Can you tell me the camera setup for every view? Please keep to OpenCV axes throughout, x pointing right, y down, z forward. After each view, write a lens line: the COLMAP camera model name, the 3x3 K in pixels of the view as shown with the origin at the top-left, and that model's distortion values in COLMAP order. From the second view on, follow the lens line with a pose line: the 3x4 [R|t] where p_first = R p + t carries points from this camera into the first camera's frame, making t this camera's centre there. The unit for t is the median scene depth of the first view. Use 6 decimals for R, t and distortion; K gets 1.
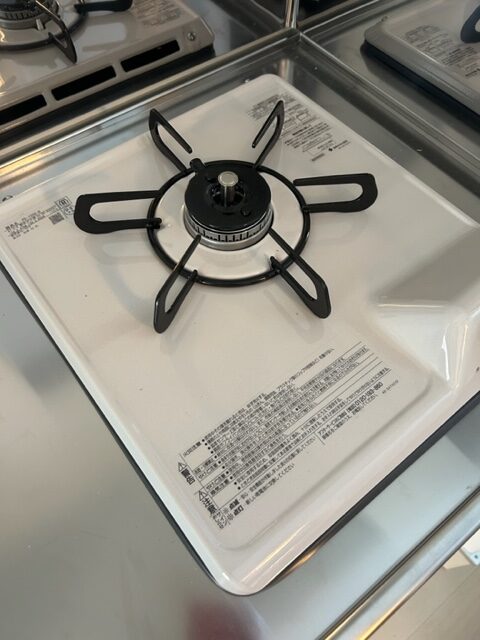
lens RADIAL K [[491.6, 0, 239.7], [0, 491.6, 321.6], [0, 0, 1]] dist [0.004770, 0.000021]
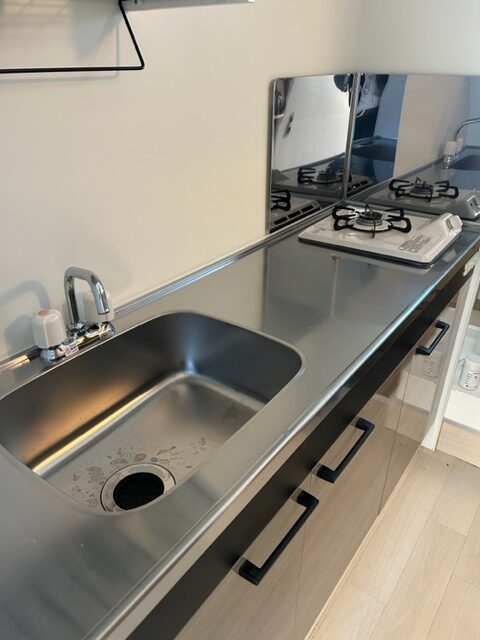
lens RADIAL K [[478.5, 0, 238.3], [0, 478.5, 320.3], [0, 0, 1]] dist [0.055616, 0.000855]
pose [[0.965692, -0.143773, 0.216261, -1.667588], [0.234005, 0.842871, -0.484573, 1.715288], [-0.112612, 0.518554, 0.847597, -1.372058]]
